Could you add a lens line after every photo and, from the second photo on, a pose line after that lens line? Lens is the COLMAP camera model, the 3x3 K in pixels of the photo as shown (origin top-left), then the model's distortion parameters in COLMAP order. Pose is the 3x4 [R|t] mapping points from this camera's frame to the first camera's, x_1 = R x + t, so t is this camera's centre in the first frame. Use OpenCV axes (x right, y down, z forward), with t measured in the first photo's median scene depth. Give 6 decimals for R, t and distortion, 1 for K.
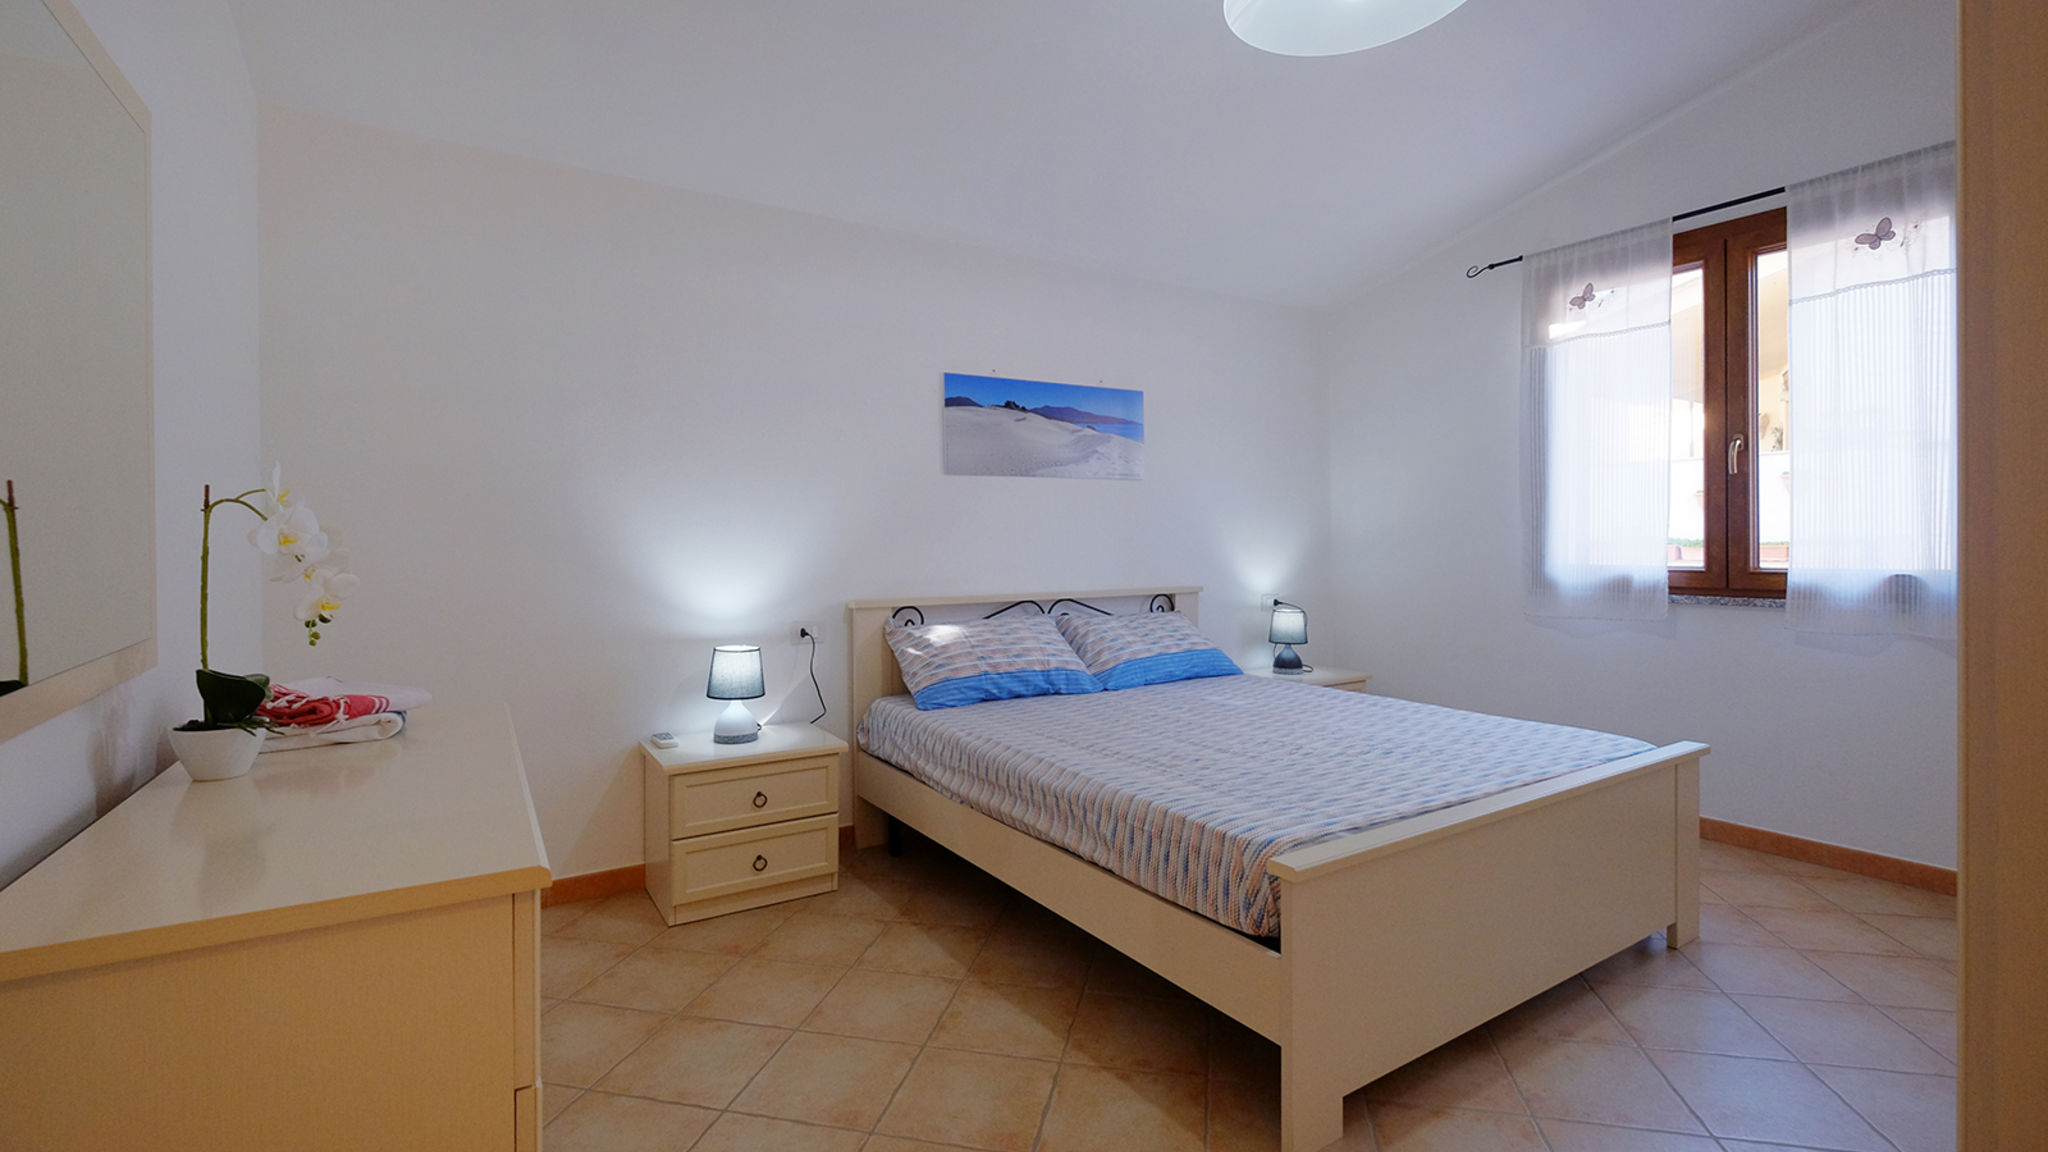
lens RADIAL K [[913.7, 0, 1023.1], [0, 913.7, 545.6], [0, 0, 1]] dist [0.000971, -0.000167]
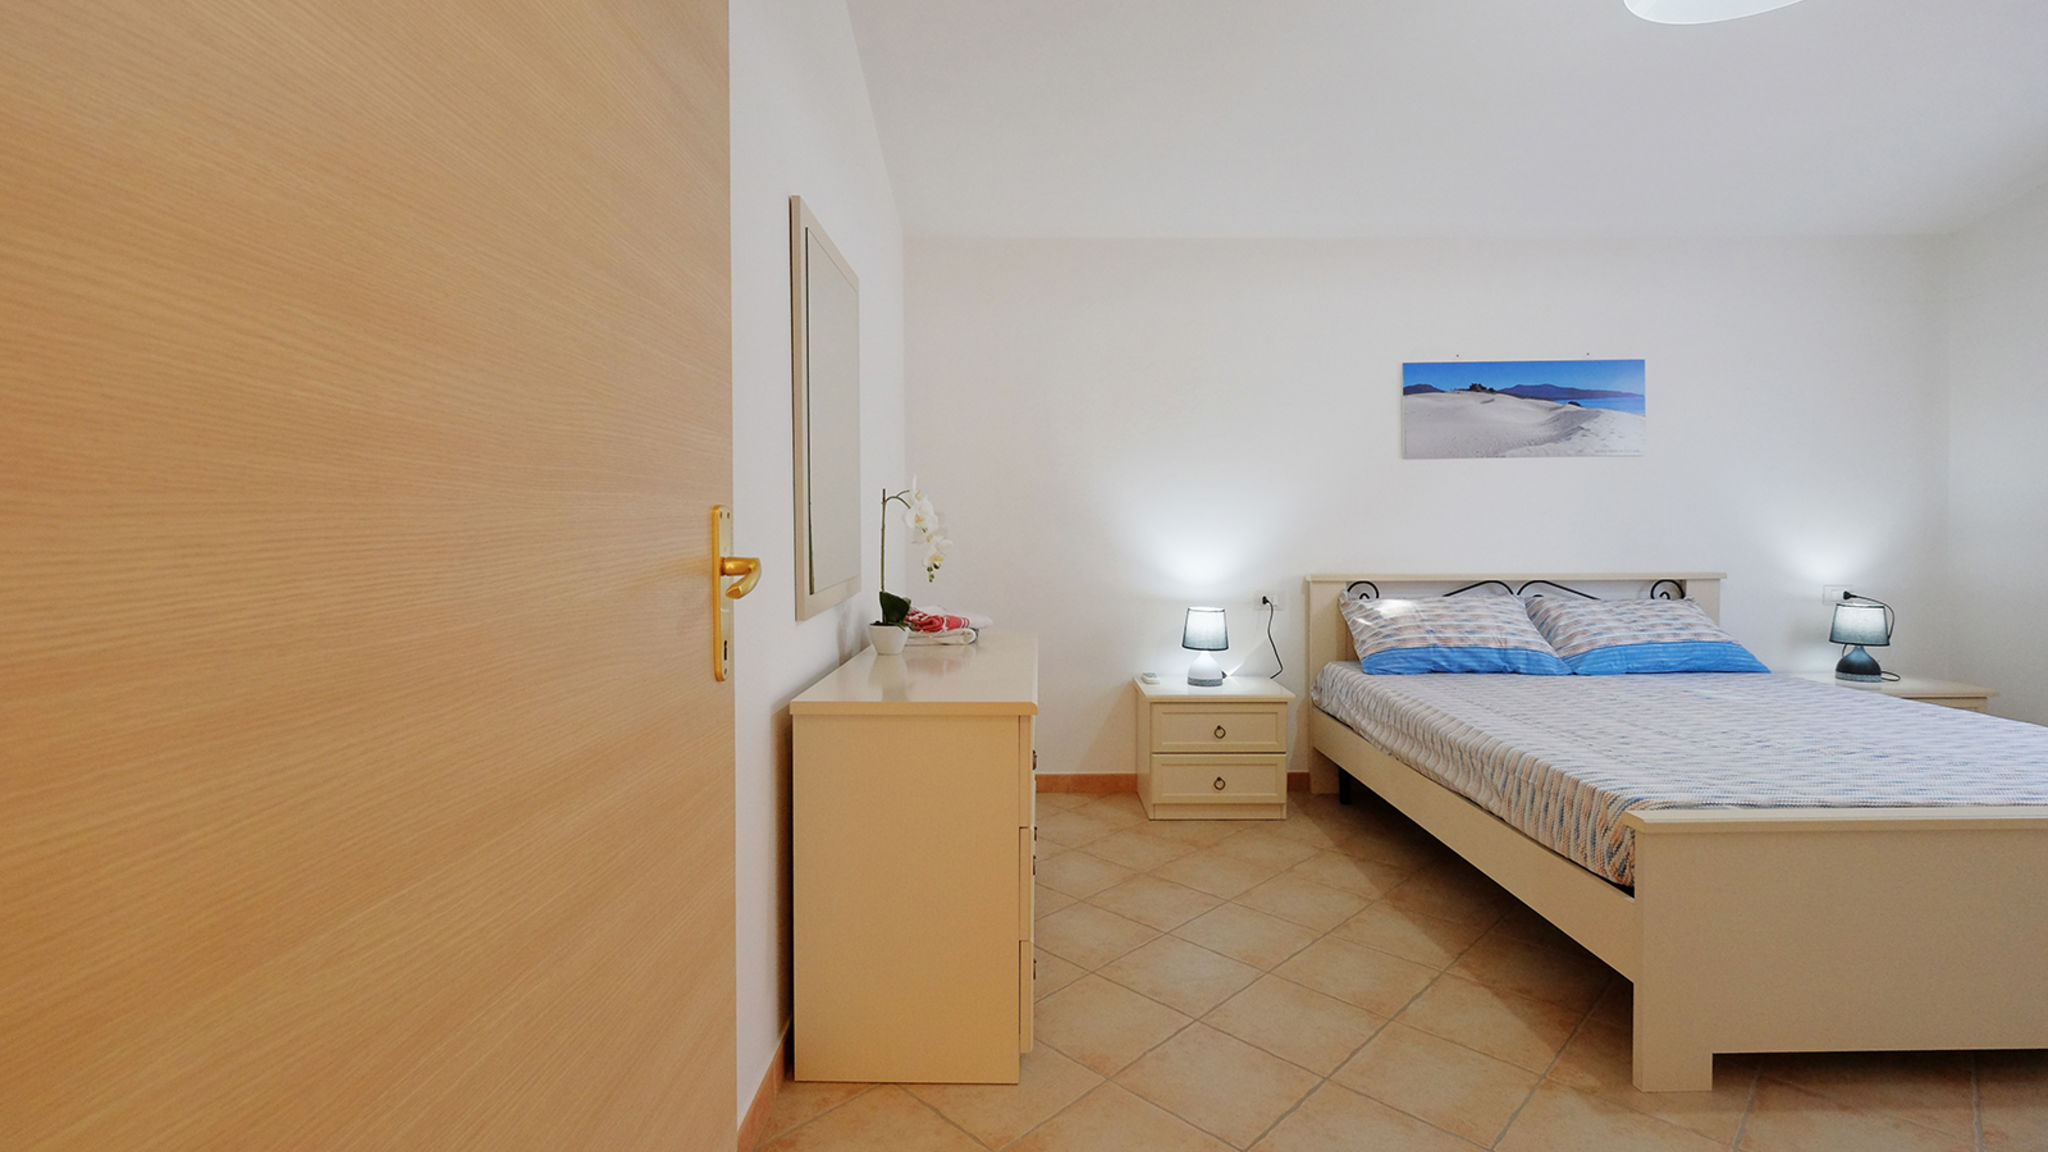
lens RADIAL K [[922.3, 0, 1016.3], [0, 922.3, 539.3], [0, 0, 1]] dist [-0.000172, 0.000043]
pose [[0.841459, 0.009654, -0.540235, 0.138285], [-0.003089, 0.999910, 0.013058, 0.003570], [0.540312, -0.009319, 0.841413, -0.174461]]
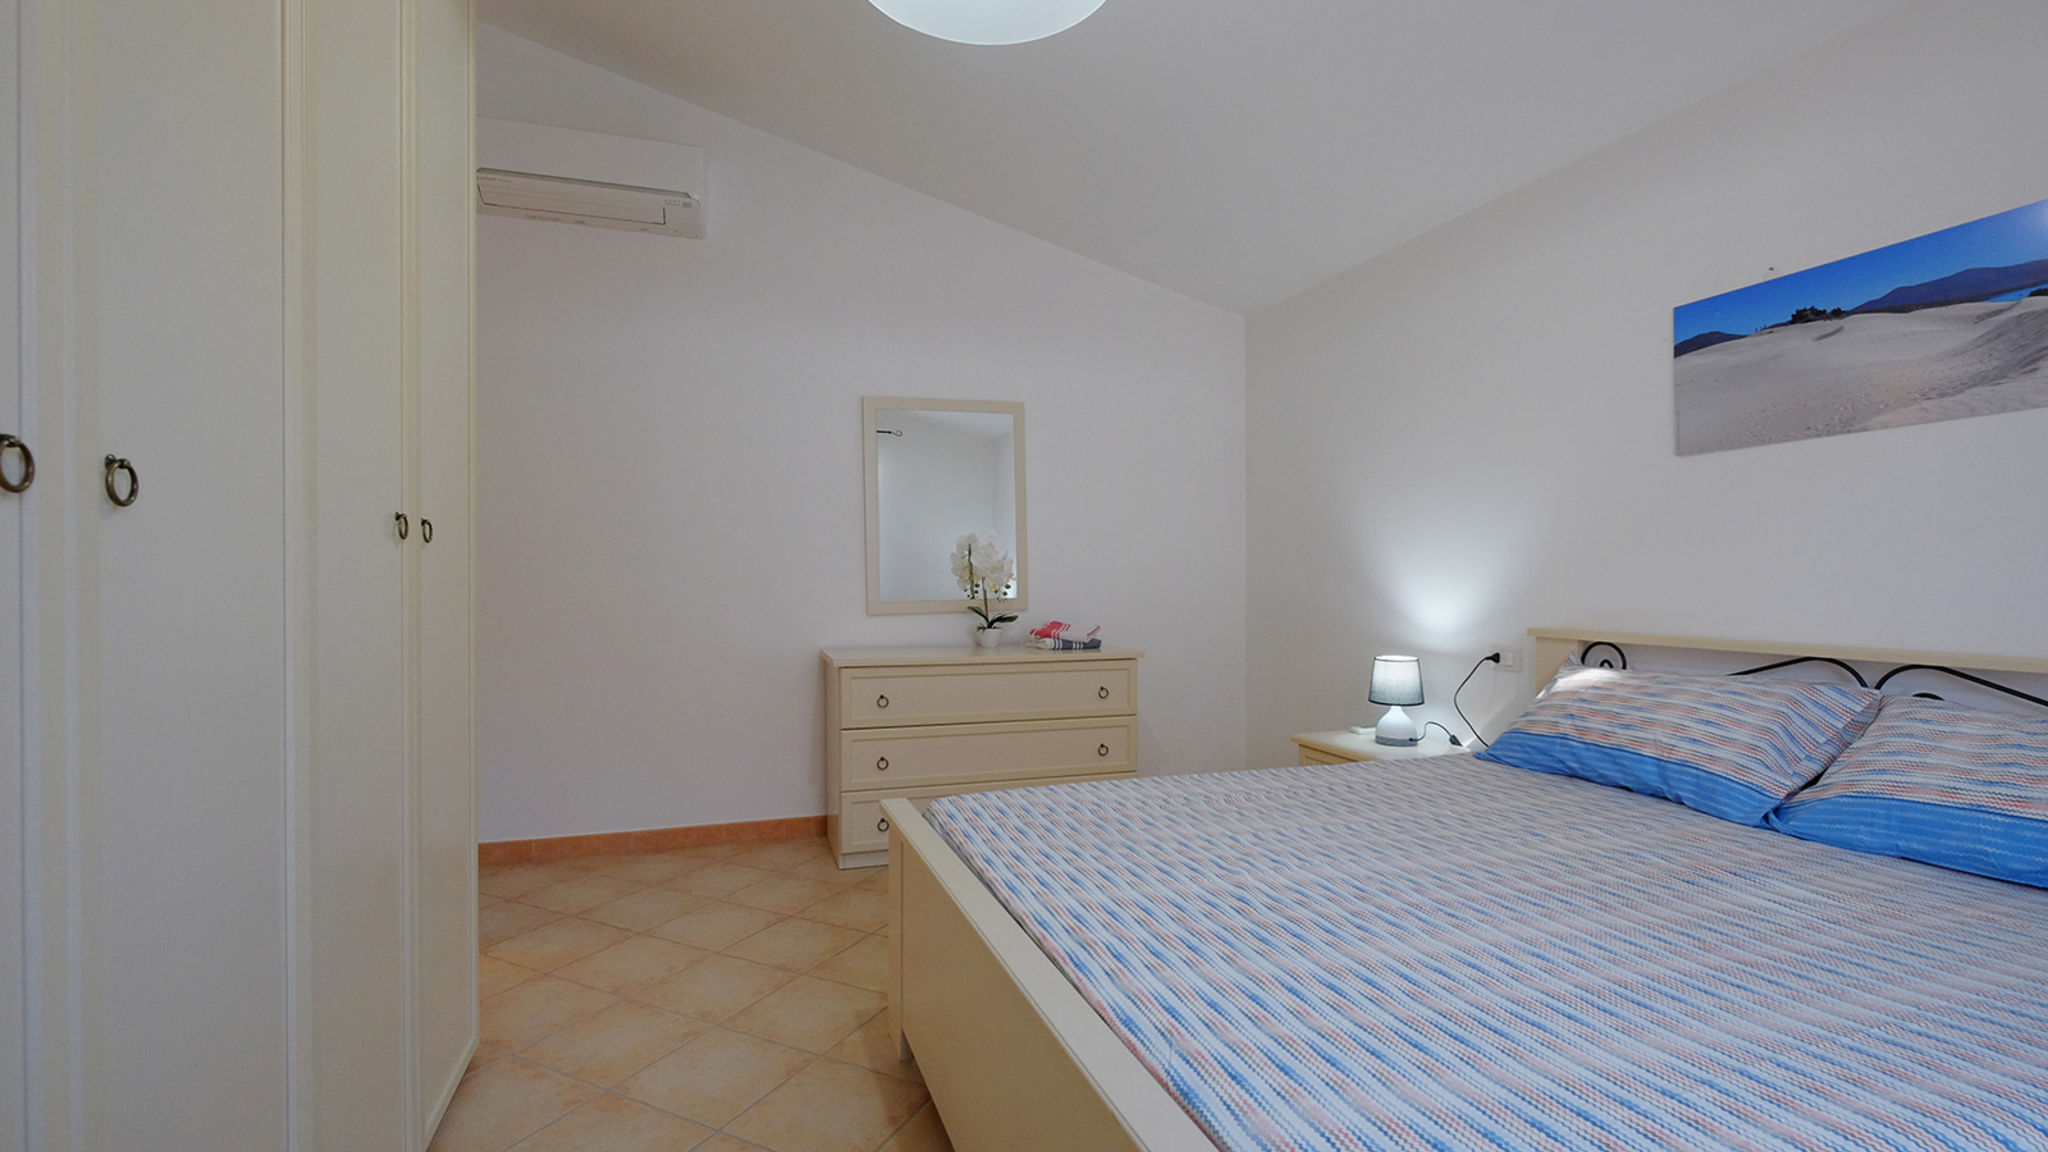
lens RADIAL K [[902.5, 0, 1024.3], [0, 902.5, 583.9], [0, 0, 1]] dist [-0.004497, -0.000528]
pose [[-0.239373, 0.010368, -0.970872, 0.810542], [-0.006360, 0.999905, 0.012246, 0.014123], [0.970907, 0.009106, -0.239284, 0.815859]]
